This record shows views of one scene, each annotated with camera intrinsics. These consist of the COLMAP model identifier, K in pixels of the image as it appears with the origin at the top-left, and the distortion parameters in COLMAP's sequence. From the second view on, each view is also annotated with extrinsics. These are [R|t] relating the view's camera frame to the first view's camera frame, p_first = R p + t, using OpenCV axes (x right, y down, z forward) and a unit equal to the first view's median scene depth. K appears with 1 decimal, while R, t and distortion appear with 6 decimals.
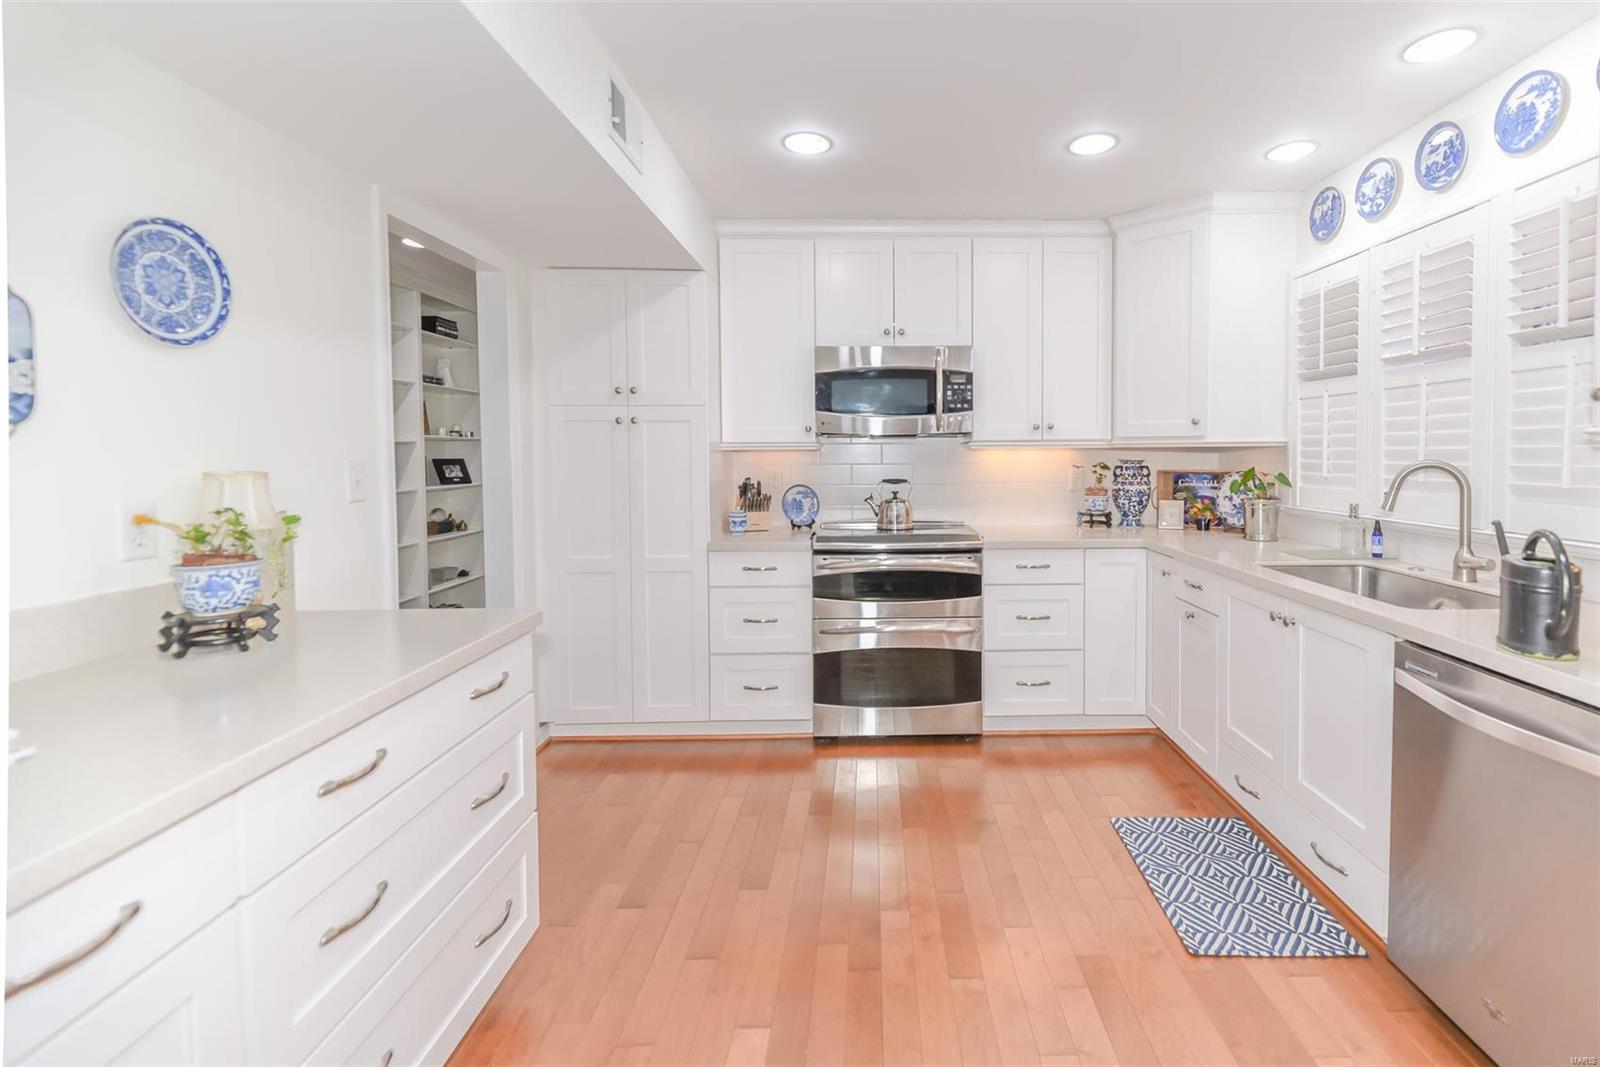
lens RADIAL K [[721.5, 0, 885.9], [0, 721.5, 475.2], [0, 0, 1]] dist [0.015081, -0.001340]
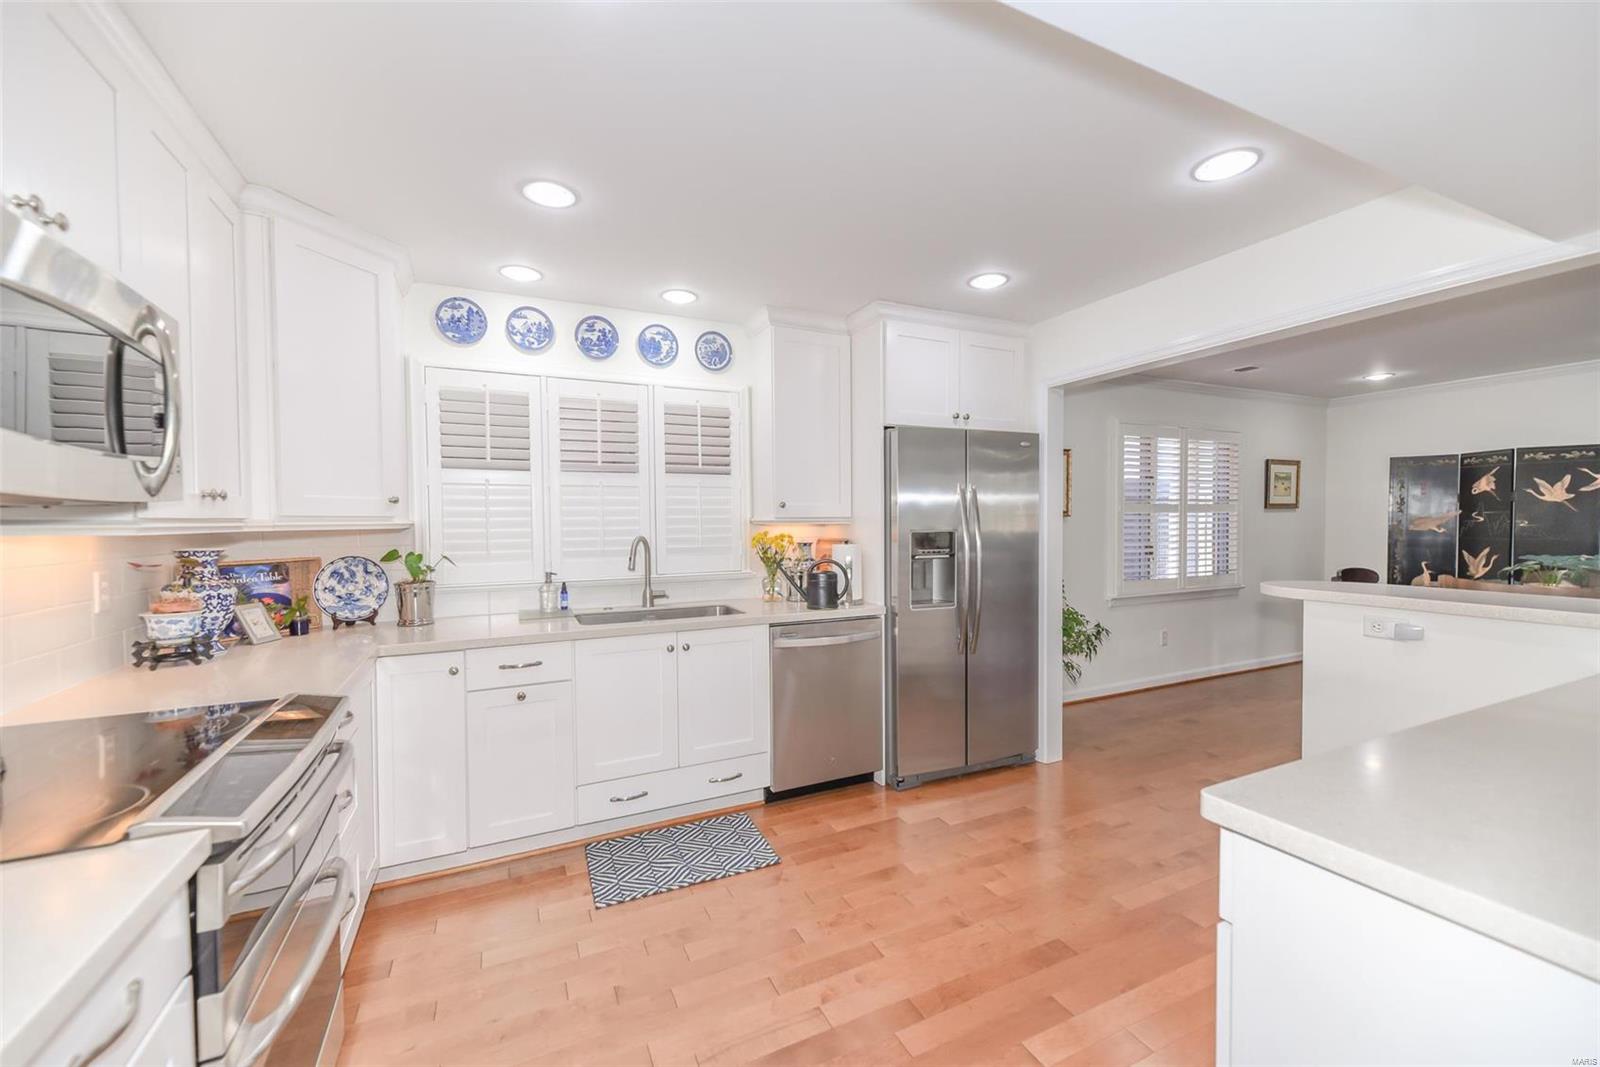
lens RADIAL K [[638.0, 0, 803.2], [0, 638.0, 533.0], [0, 0, 1]] dist [0.009678, -0.003295]
pose [[-0.413720, -0.010171, 0.910347, -0.510567], [0.041125, 0.998708, 0.029848, -0.039721], [-0.909475, 0.049787, -0.412767, 0.937306]]
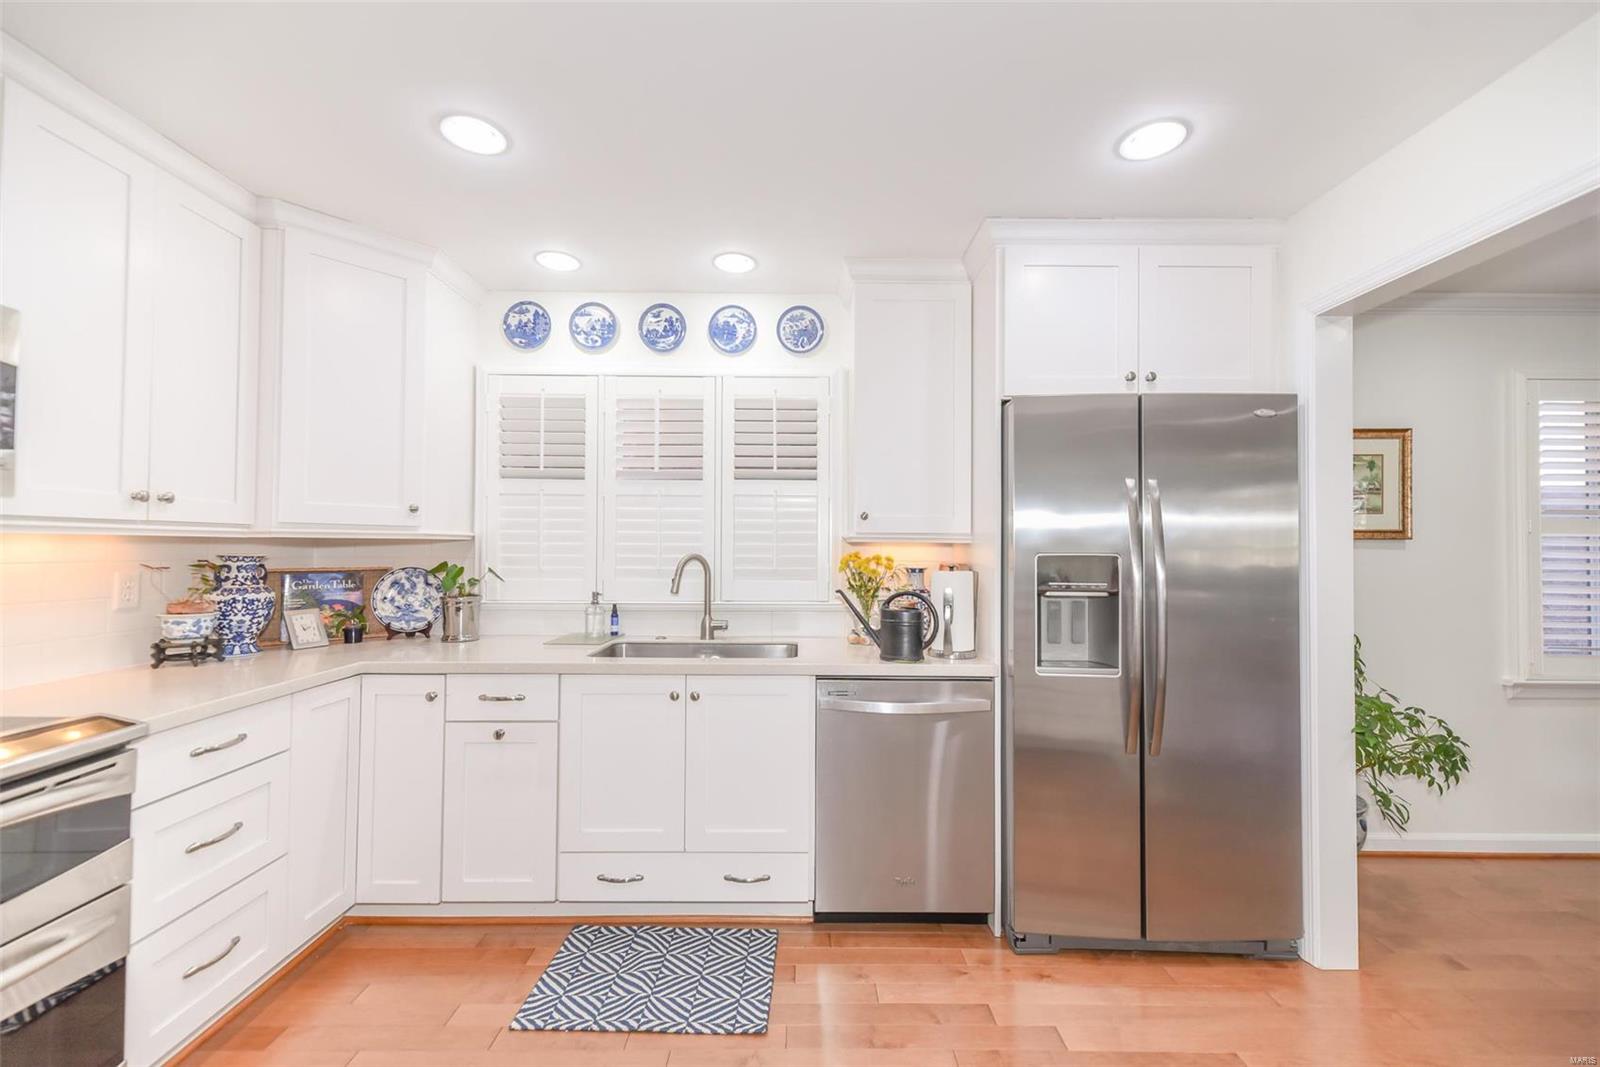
lens RADIAL K [[638.0, 0, 804.7], [0, 638.0, 534.9], [0, 0, 1]] dist [0.009678, -0.003295]
pose [[0.016746, 0.027877, 0.999471, -0.321041], [0.027672, 0.999215, -0.028333, -0.011258], [-0.999477, 0.028131, 0.015962, 0.579522]]
